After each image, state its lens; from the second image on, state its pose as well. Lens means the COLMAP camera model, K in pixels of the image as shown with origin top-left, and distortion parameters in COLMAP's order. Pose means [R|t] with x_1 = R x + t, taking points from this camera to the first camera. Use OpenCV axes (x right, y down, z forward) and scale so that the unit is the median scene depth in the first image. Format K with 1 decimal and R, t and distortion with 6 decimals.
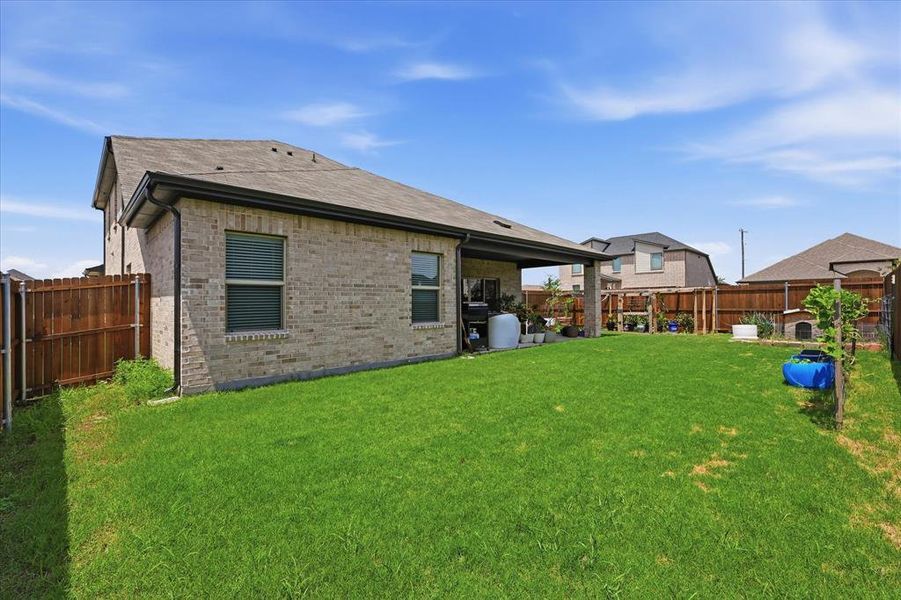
lens RADIAL K [[400.7, 0, 453.3], [0, 400.7, 300.9], [0, 0, 1]] dist [0.003547, 0.000458]
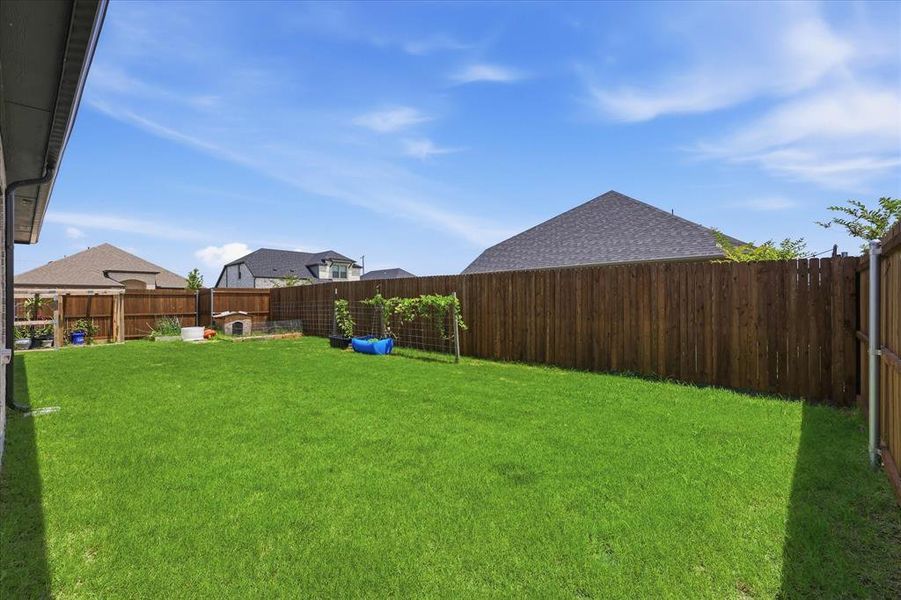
lens RADIAL K [[400.7, 0, 453.3], [0, 400.7, 300.9], [0, 0, 1]] dist [0.003547, 0.000458]
pose [[-0.066917, 0.014343, 0.997655, -0.323091], [0.003211, 0.999895, -0.014160, 0.005604], [-0.997753, 0.002256, -0.066956, 0.316092]]
